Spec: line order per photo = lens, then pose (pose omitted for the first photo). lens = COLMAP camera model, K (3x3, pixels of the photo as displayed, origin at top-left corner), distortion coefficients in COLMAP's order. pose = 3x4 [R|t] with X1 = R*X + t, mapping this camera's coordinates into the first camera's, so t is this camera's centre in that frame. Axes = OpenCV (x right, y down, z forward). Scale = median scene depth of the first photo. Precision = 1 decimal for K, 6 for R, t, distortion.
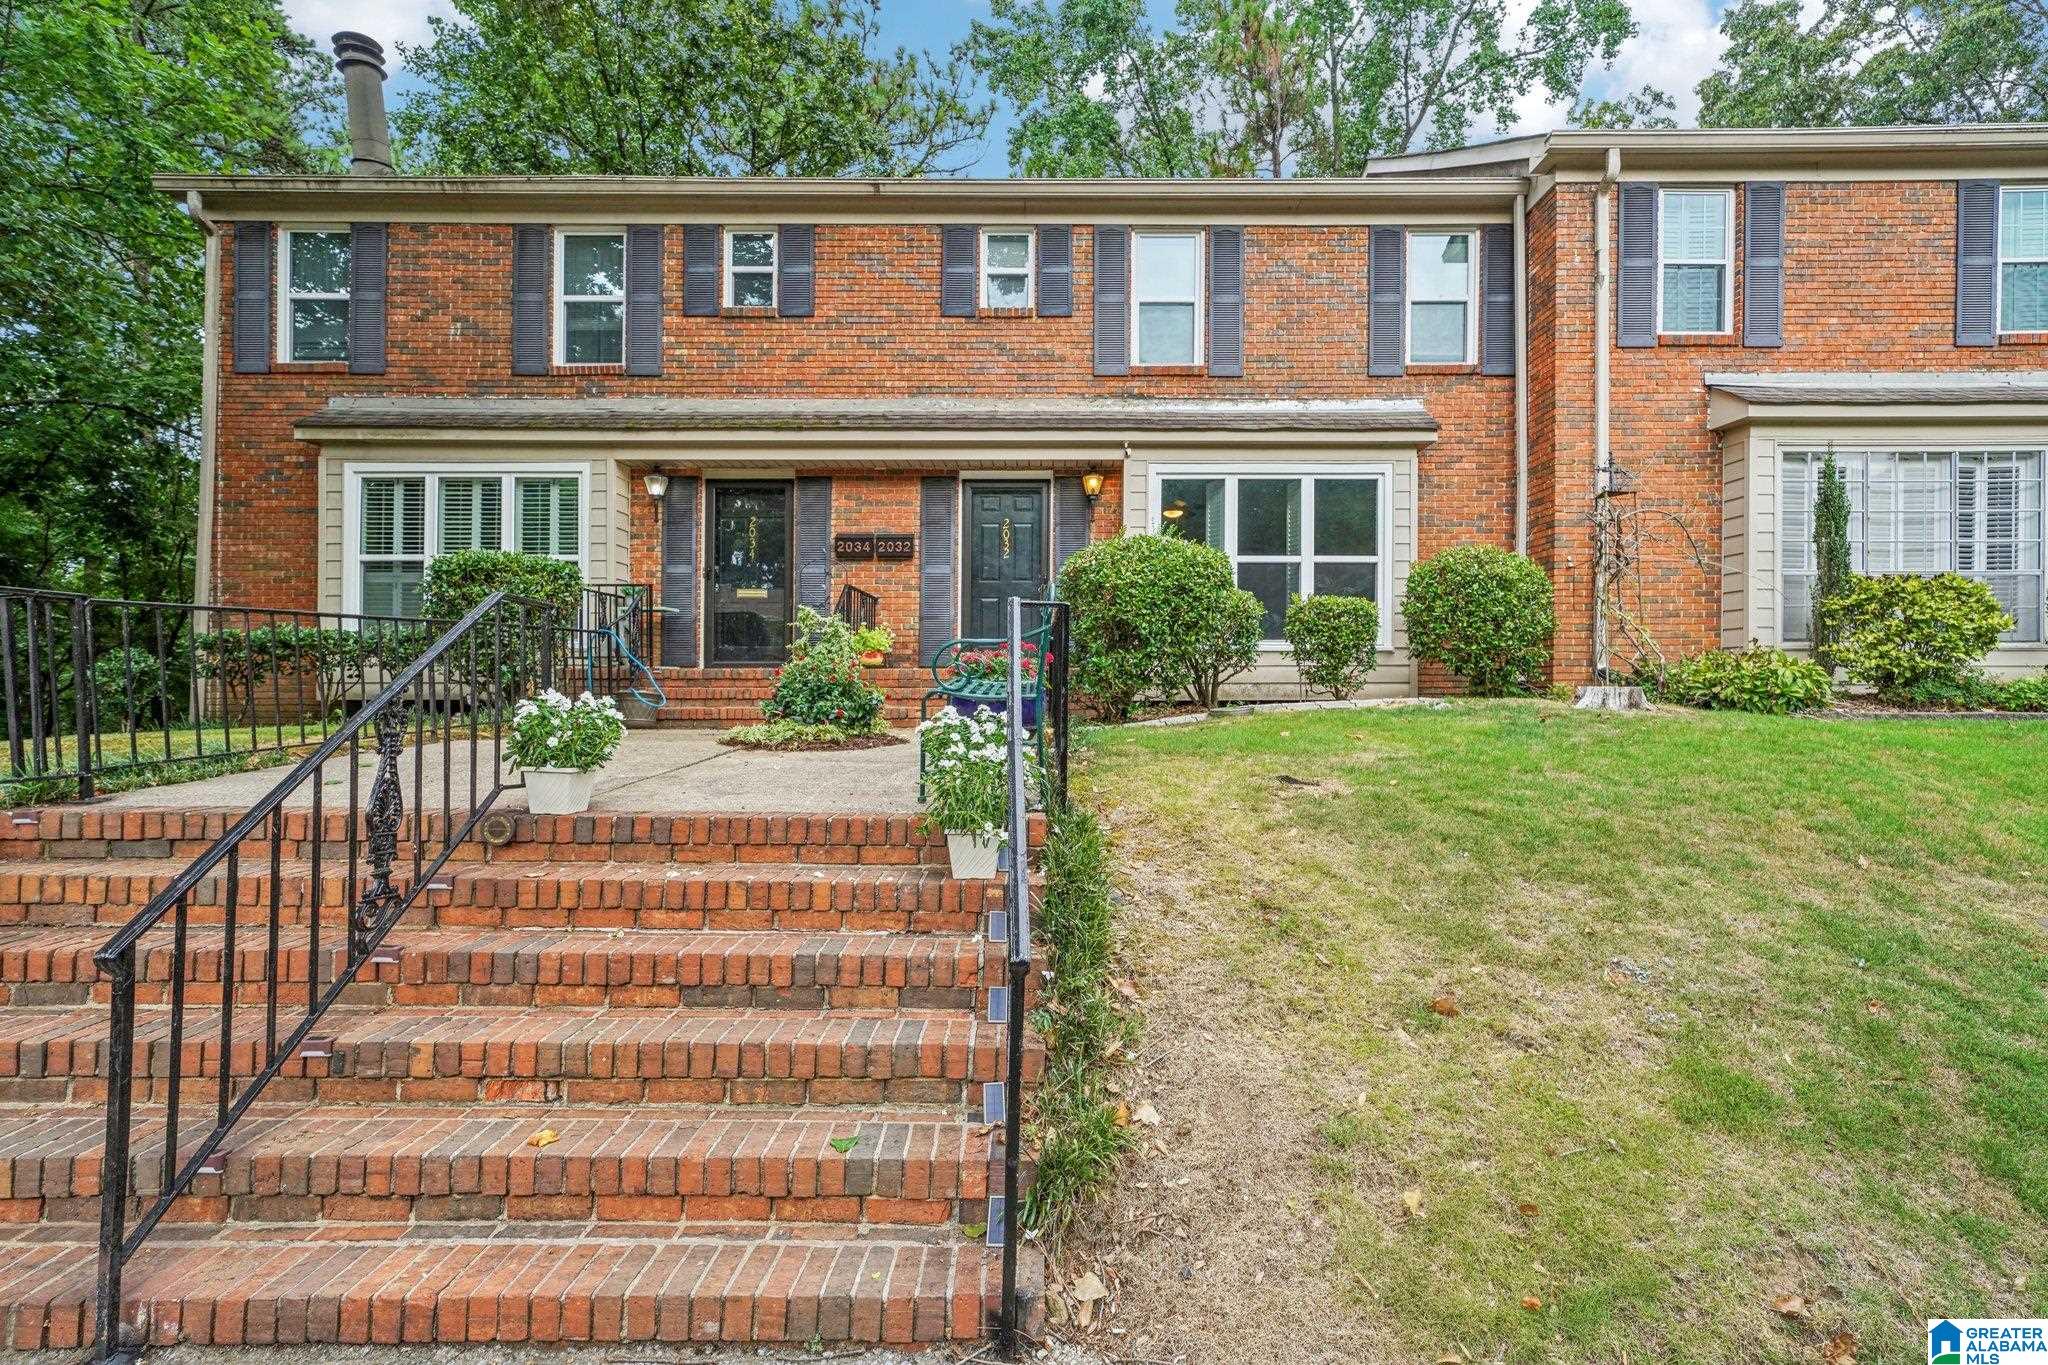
lens RADIAL K [[1004.0, 0, 1074.2], [0, 1004.0, 683.4], [0, 0, 1]] dist [0.008599, 0.000892]
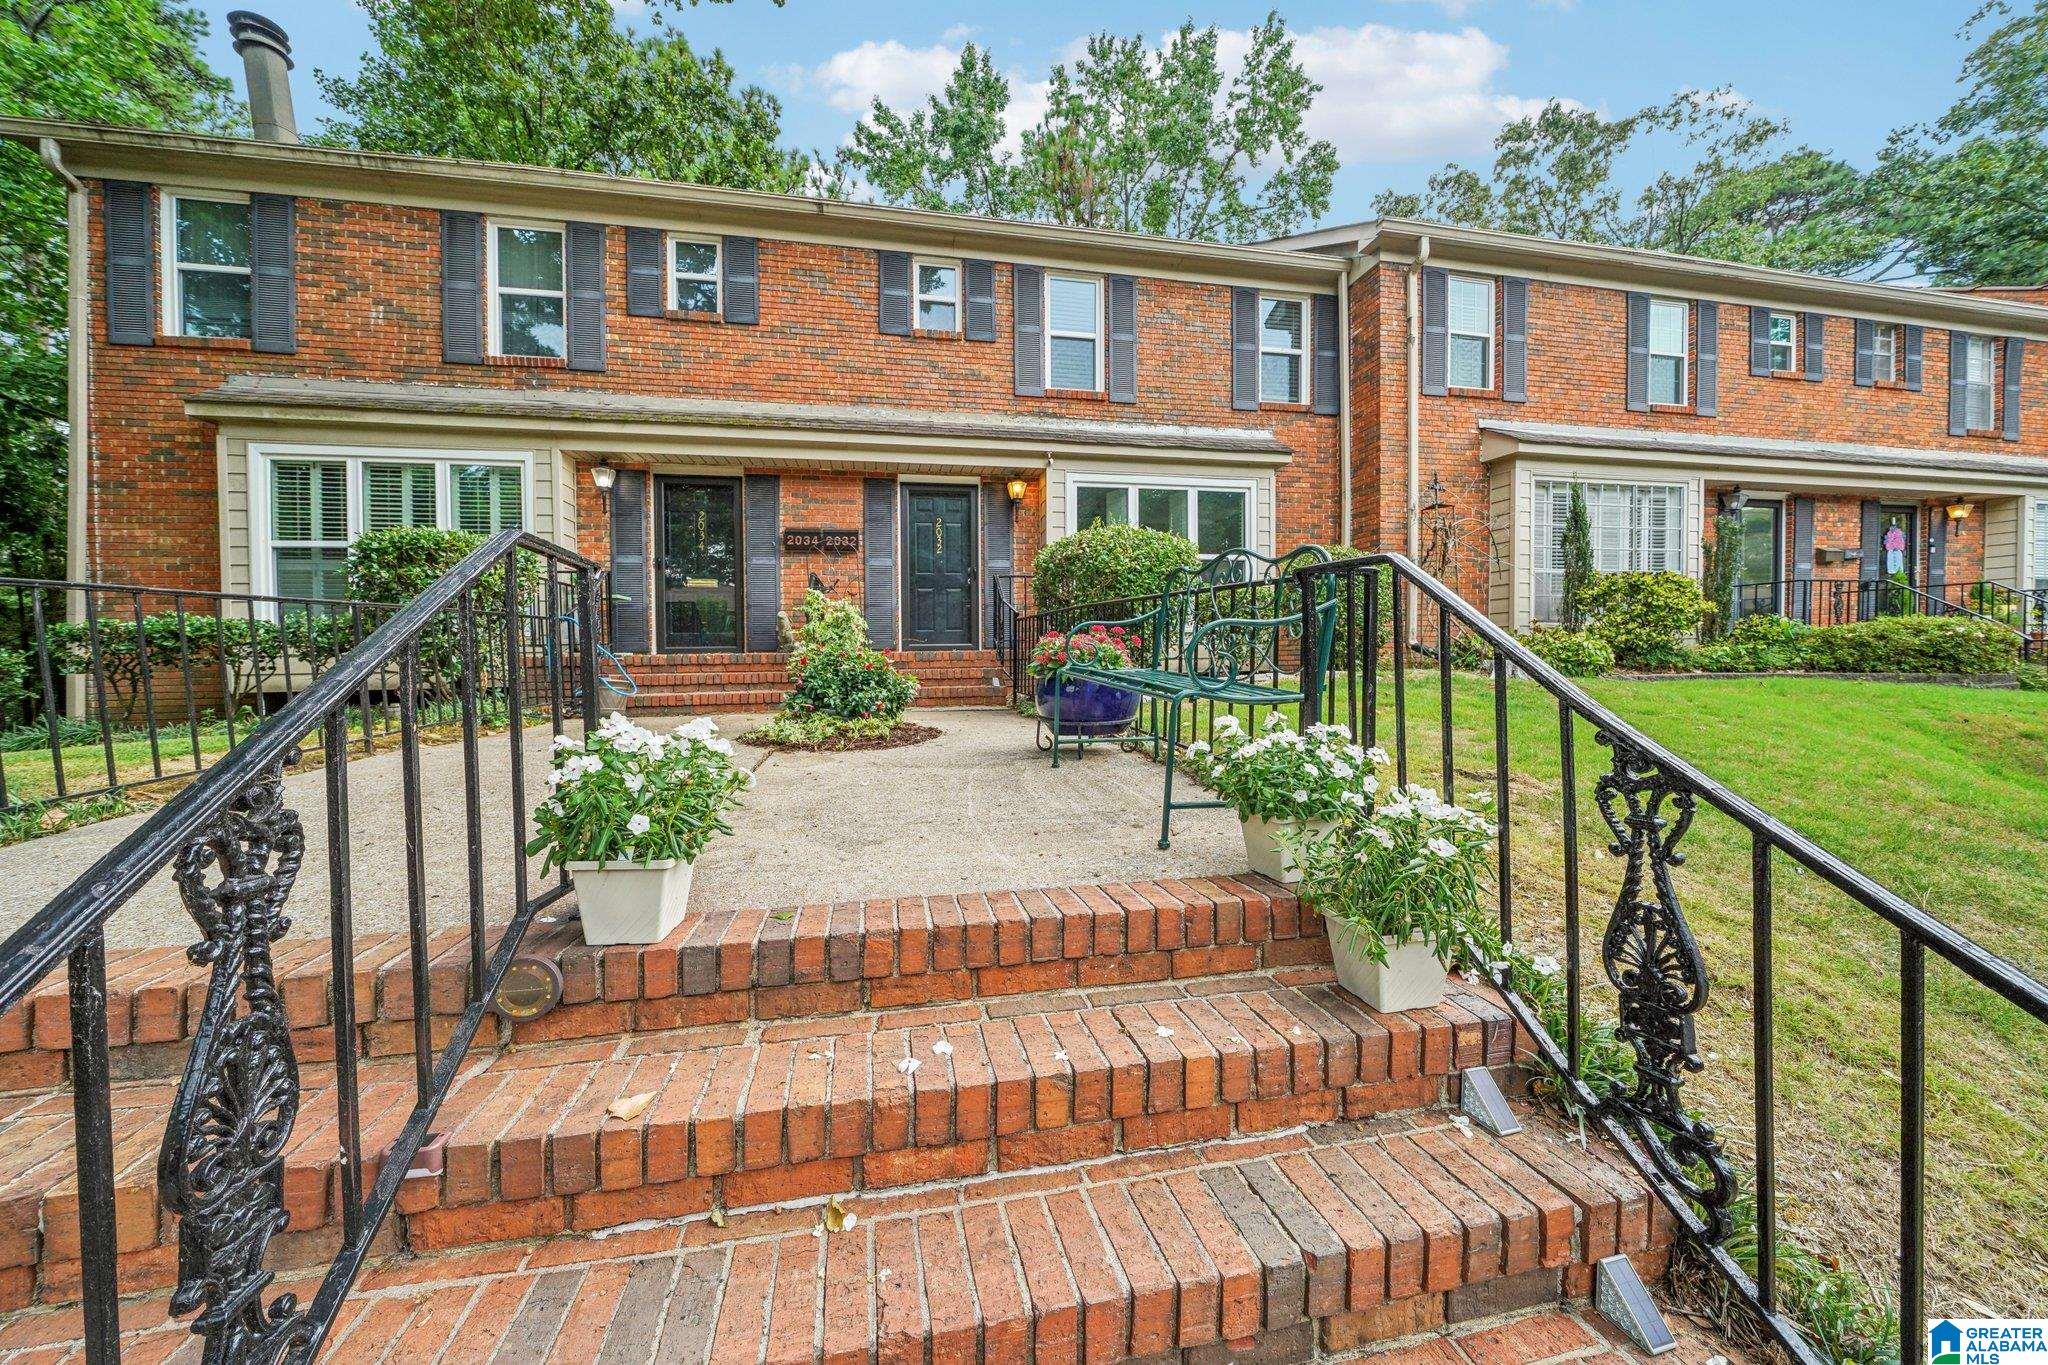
lens RADIAL K [[704.5, 0, 1034.0], [0, 704.5, 675.6], [0, 0, 1]] dist [-0.006676, -0.000834]
pose [[0.980333, -0.020856, 0.196247, -0.126744], [0.015375, 0.999449, 0.029411, -0.007693], [-0.196752, -0.025816, 0.980113, 0.198091]]
